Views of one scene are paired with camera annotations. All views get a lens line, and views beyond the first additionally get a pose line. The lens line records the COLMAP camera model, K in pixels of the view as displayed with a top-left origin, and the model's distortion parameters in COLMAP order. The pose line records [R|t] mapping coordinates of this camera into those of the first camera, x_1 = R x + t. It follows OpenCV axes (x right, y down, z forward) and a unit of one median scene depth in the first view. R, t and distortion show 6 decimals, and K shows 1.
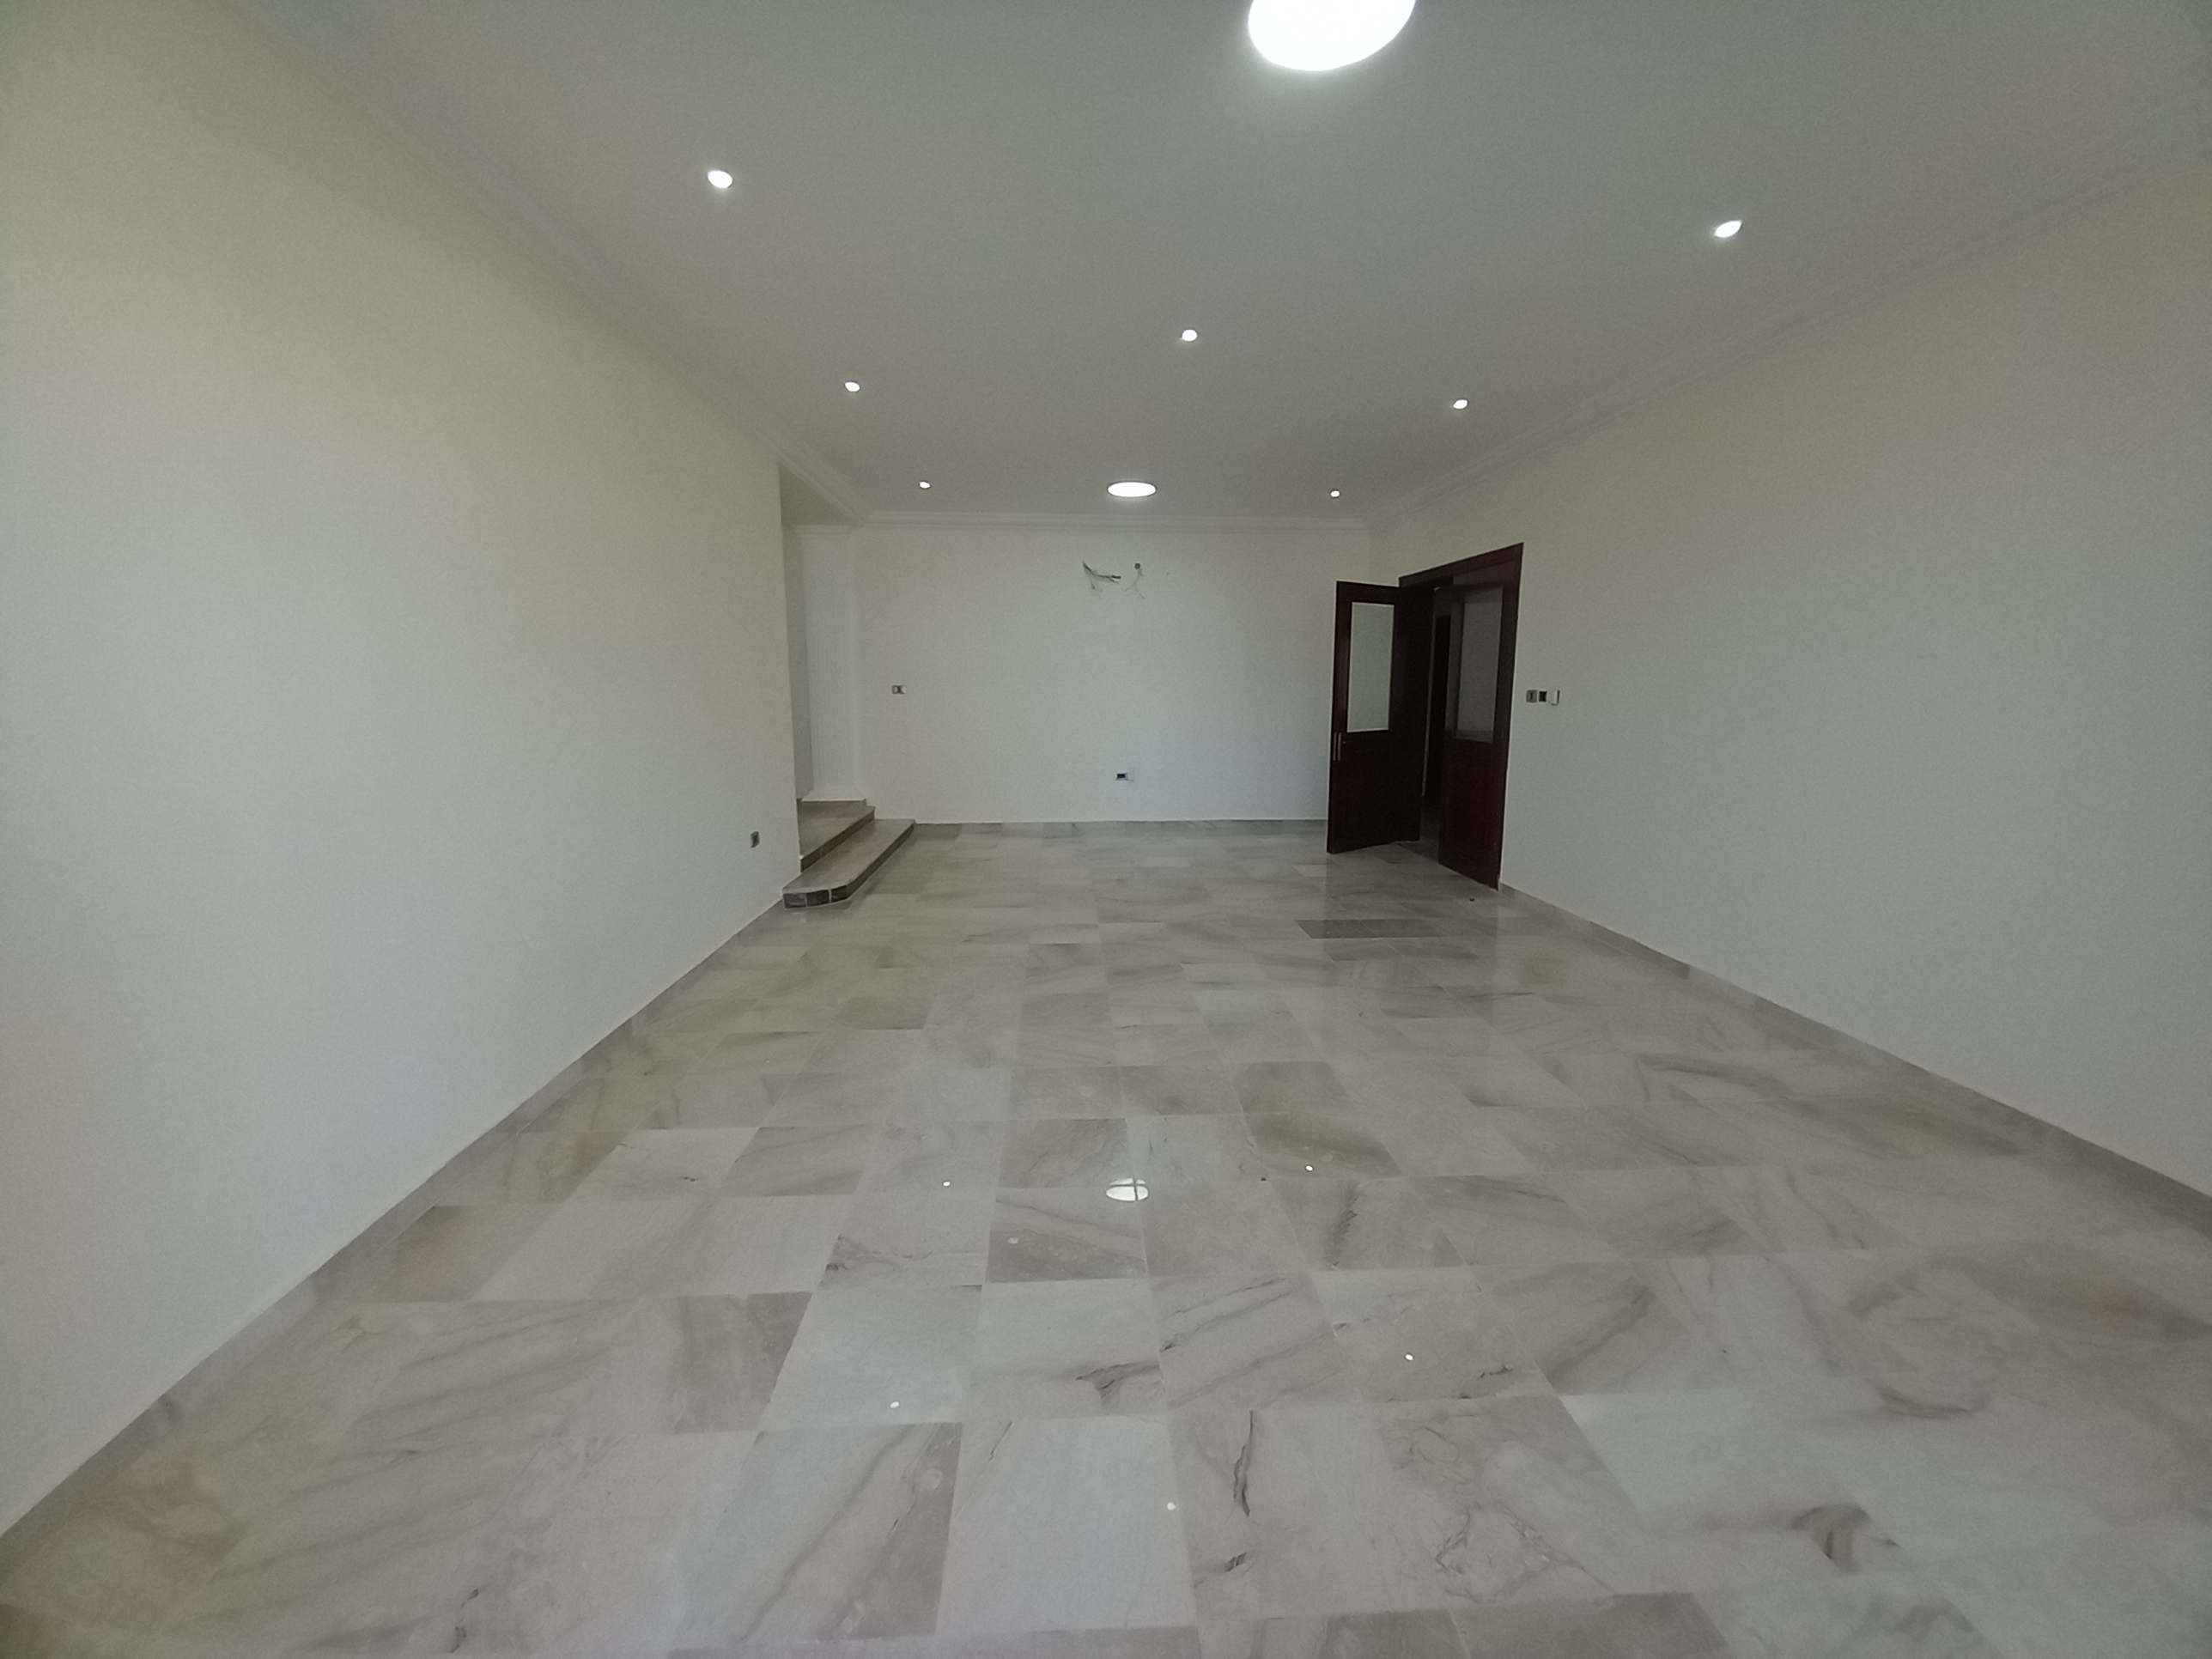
lens RADIAL K [[891.6, 0, 1106.4], [0, 891.6, 826.3], [0, 0, 1]] dist [0.000462, 0.000022]
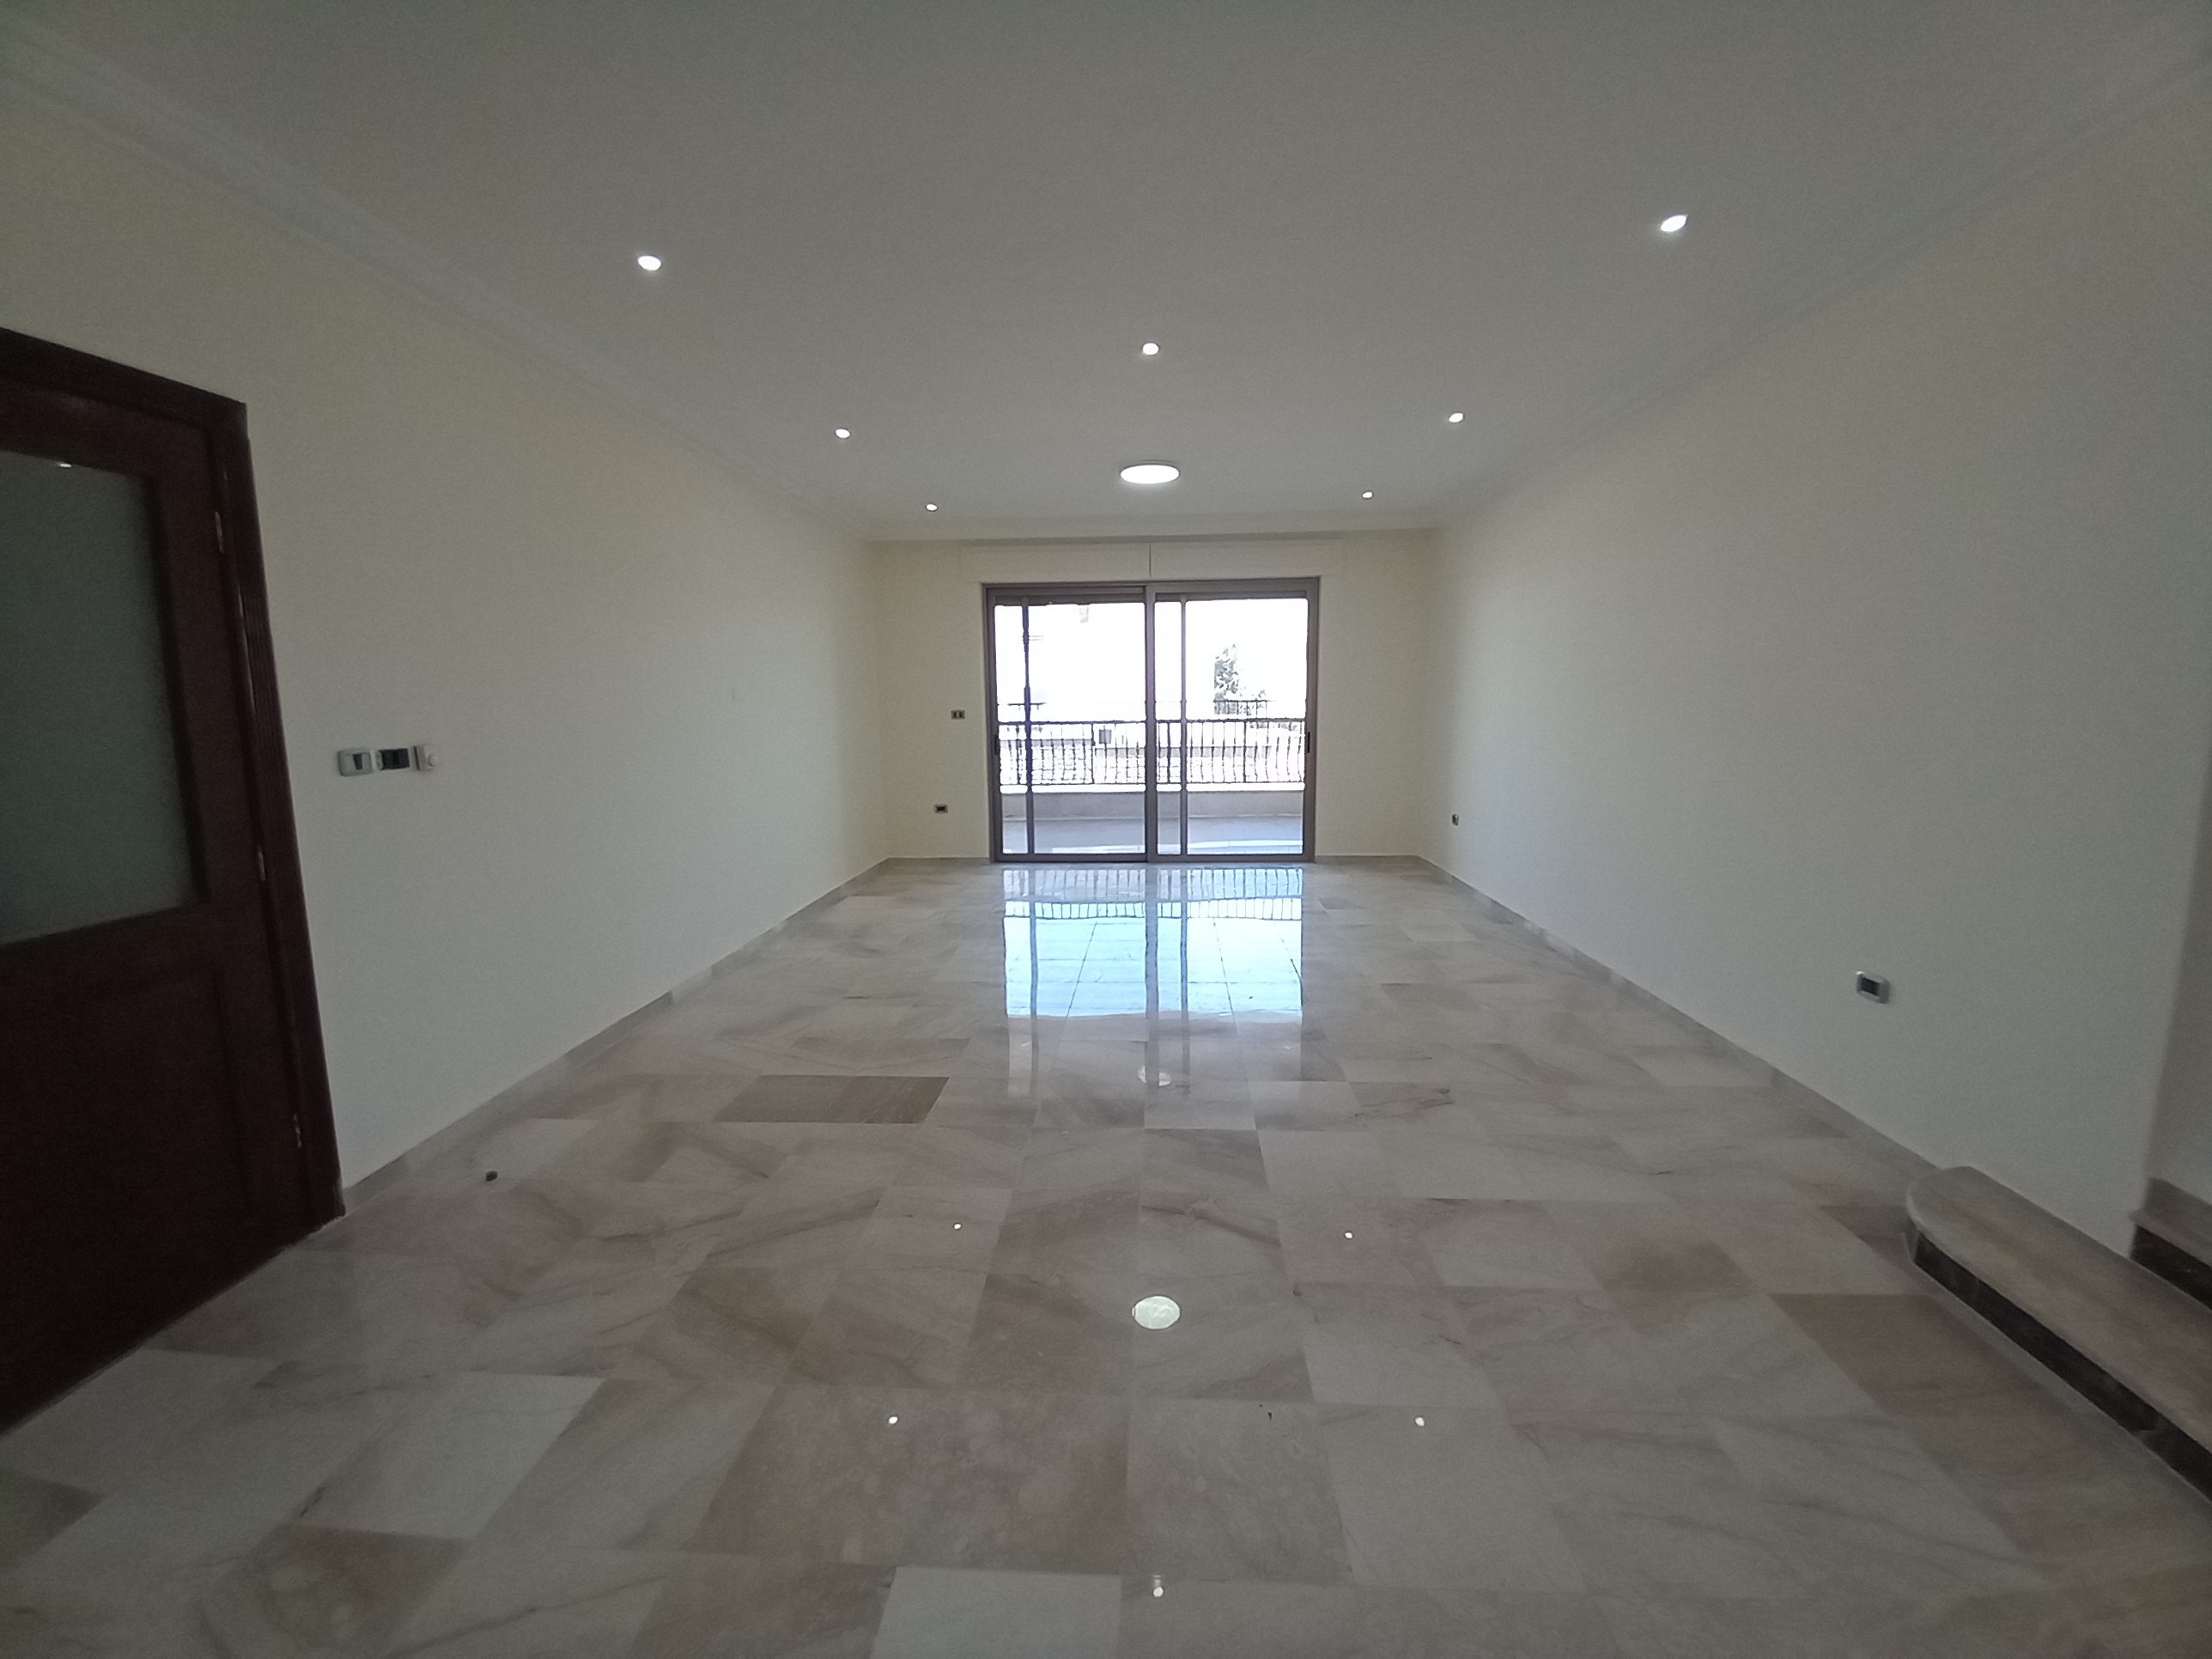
lens RADIAL K [[891.6, 0, 1100.7], [0, 891.6, 824.6], [0, 0, 1]] dist [0.000462, 0.000022]
pose [[-0.993075, -0.006211, 0.117321, 0.032158], [0.029469, 0.953507, 0.299927, -0.313410], [-0.113730, 0.301307, -0.946720, 1.804375]]
